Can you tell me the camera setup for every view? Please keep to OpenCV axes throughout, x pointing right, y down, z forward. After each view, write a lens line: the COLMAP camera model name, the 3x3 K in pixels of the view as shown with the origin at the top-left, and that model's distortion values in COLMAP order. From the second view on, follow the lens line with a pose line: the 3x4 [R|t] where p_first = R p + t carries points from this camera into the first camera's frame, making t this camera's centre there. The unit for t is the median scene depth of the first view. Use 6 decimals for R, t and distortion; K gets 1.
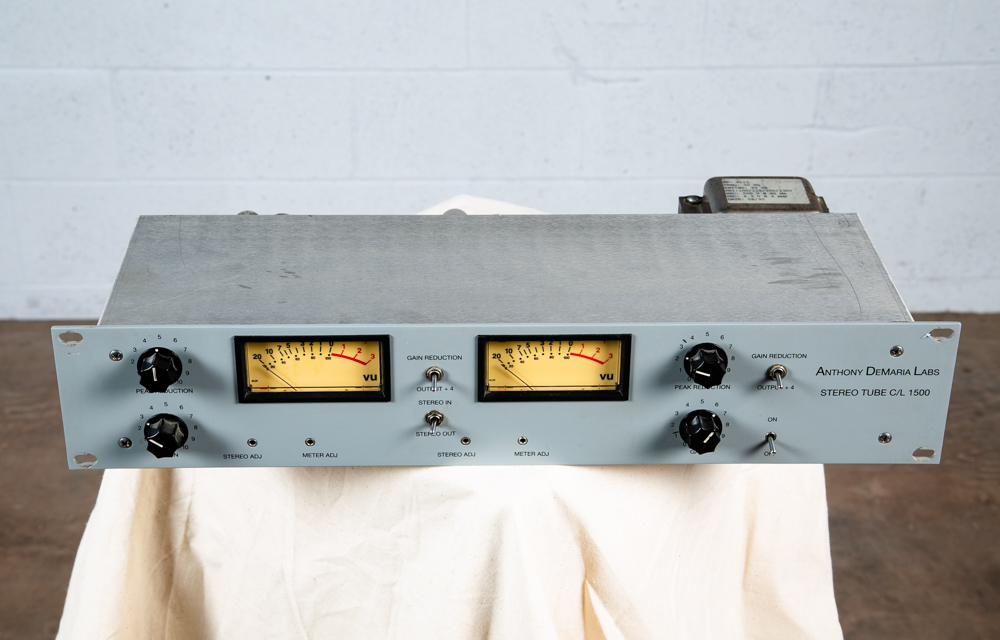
lens RADIAL K [[1637.2, 0, 496.3], [0, 1637.2, 320.2], [0, 0, 1]] dist [0.183535, 0.000000]
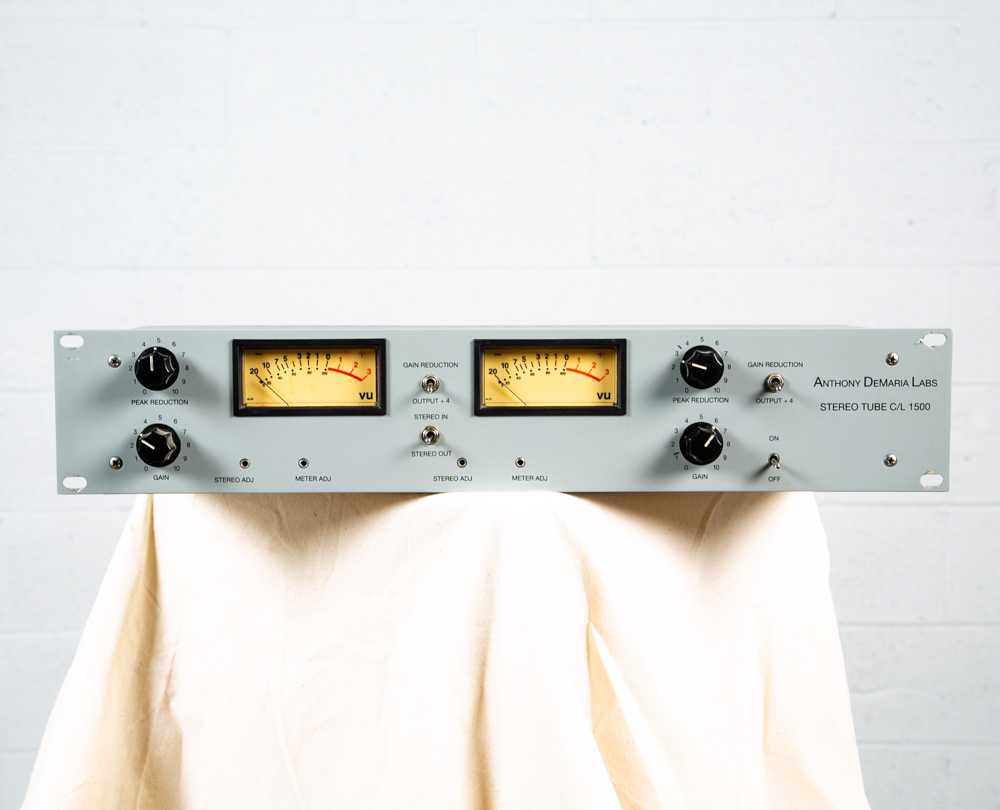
lens RADIAL K [[1653.3, 0, 490.2], [0, 1653.3, 406.1], [0, 0, 1]] dist [0.149628, 0.000000]
pose [[0.999938, -0.008491, -0.007188, 0.005399], [0.004991, 0.919821, -0.392306, 0.422907], [0.009942, 0.392246, 0.919807, 0.076661]]
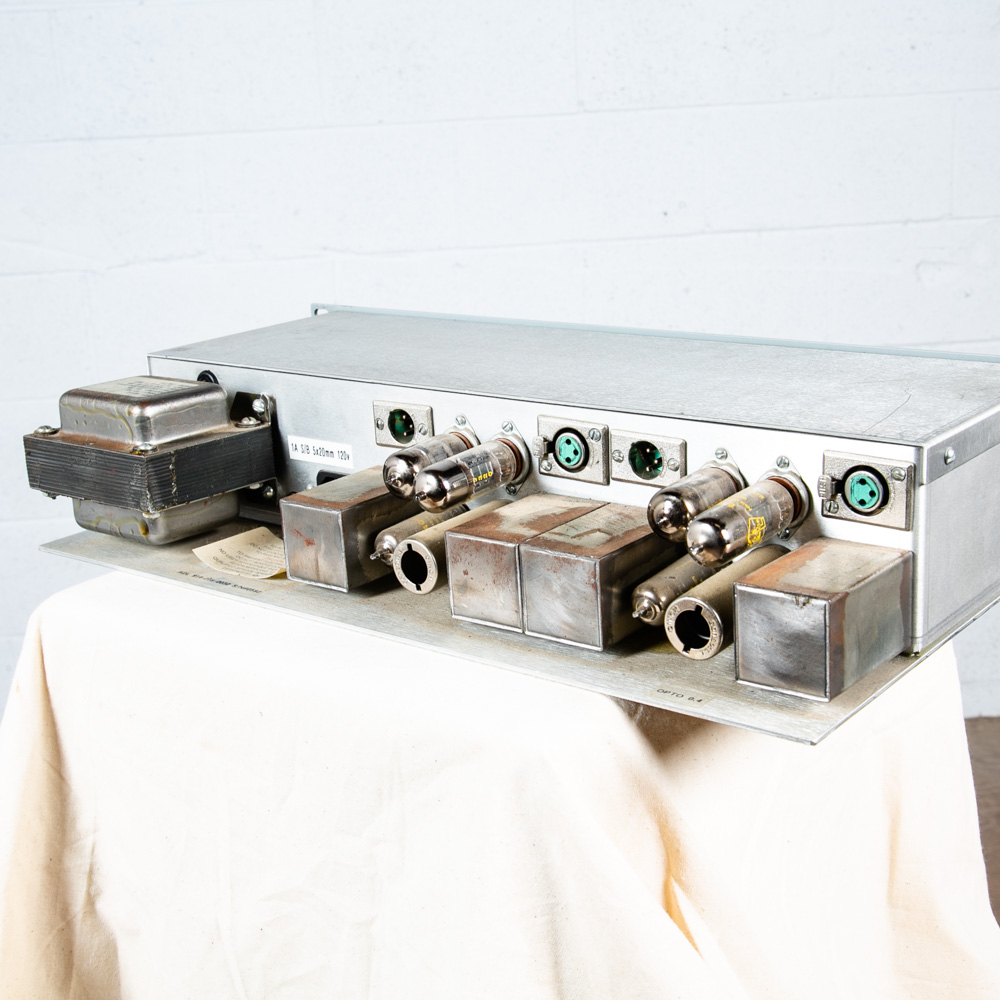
lens RADIAL K [[1519.2, 0, 509.2], [0, 1519.2, 506.1], [0, 0, 1]] dist [-0.001202, 0.000000]
pose [[0.998235, -0.059152, 0.005193, -0.000681], [0.059009, 0.978456, -0.197844, 0.128265], [0.006622, 0.197801, 0.980220, 0.389882]]
